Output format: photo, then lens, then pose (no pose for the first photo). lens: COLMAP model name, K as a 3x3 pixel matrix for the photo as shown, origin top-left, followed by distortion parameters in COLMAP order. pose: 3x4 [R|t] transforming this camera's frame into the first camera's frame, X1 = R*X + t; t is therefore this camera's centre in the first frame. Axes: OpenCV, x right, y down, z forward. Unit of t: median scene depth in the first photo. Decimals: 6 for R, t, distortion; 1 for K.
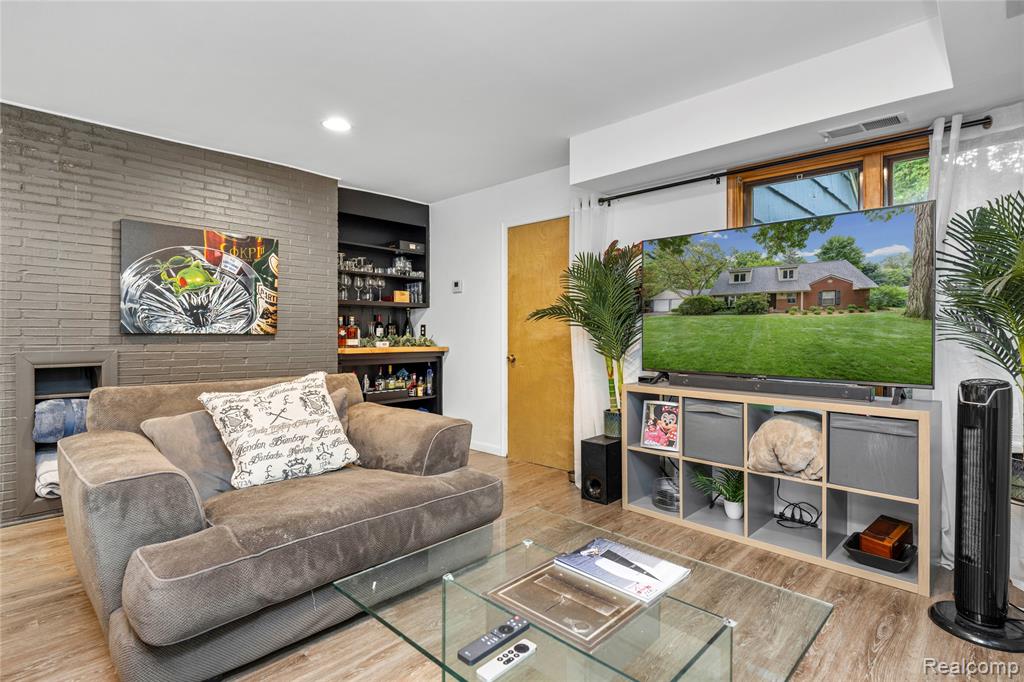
lens RADIAL K [[512.9, 0, 501.6], [0, 512.9, 359.6], [0, 0, 1]] dist [-0.002347, 0.000106]
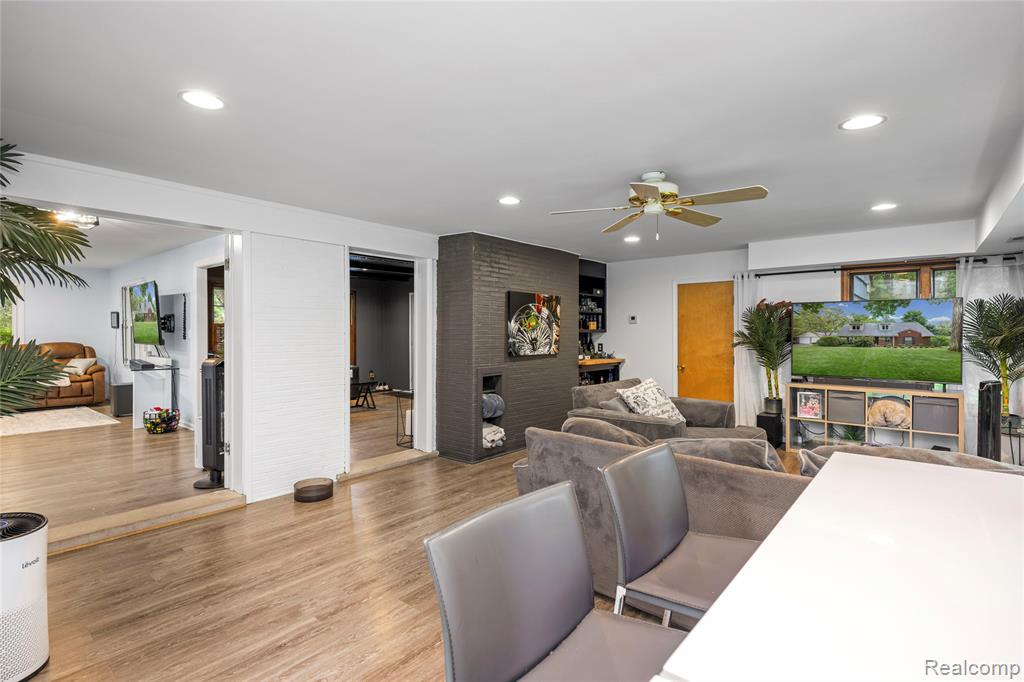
lens RADIAL K [[479.9, 0, 522.5], [0, 479.9, 340.2], [0, 0, 1]] dist [0.001799, 0.000234]
pose [[0.998300, -0.000908, 0.058280, -0.769392], [0.003251, 0.999190, -0.040111, -0.038095], [-0.058197, 0.040232, 0.997494, -0.621914]]
